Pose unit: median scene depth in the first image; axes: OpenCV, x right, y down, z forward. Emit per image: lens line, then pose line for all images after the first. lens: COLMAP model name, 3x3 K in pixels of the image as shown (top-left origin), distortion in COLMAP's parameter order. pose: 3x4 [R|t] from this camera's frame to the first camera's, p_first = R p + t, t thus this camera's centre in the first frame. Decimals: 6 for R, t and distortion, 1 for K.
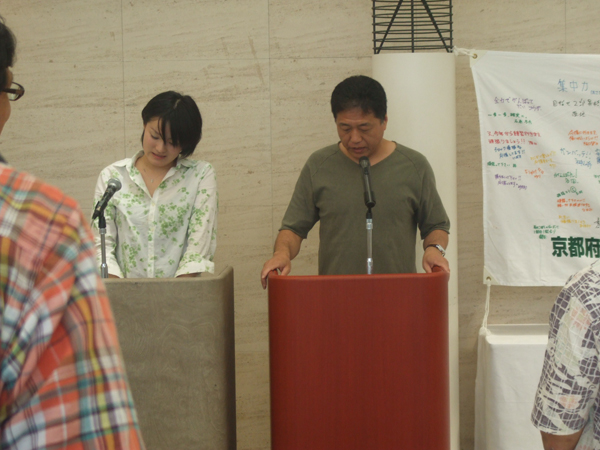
lens RADIAL K [[1845.5, 0, 300.0], [0, 1845.5, 225.0], [0, 0, 1]] dist [0.630731, -0.584633]
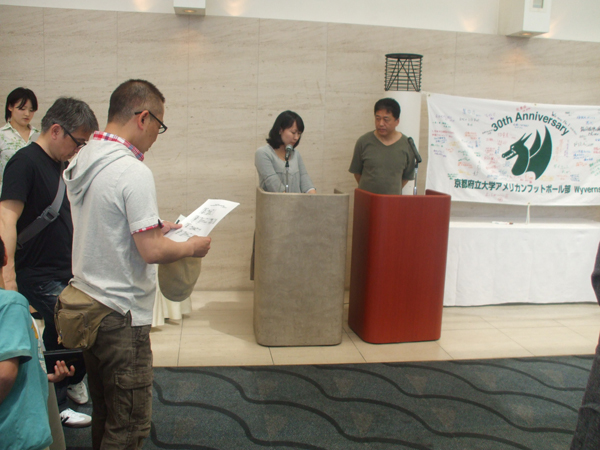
lens RADIAL K [[589.4, 0, 300.0], [0, 589.4, 225.0], [0, 0, 1]] dist [-0.003807, -0.001041]
pose [[0.976032, 0.020557, 0.216654, -0.201393], [-0.040134, 0.995456, 0.086354, 0.007741], [-0.213894, -0.092980, 0.972422, 0.342828]]
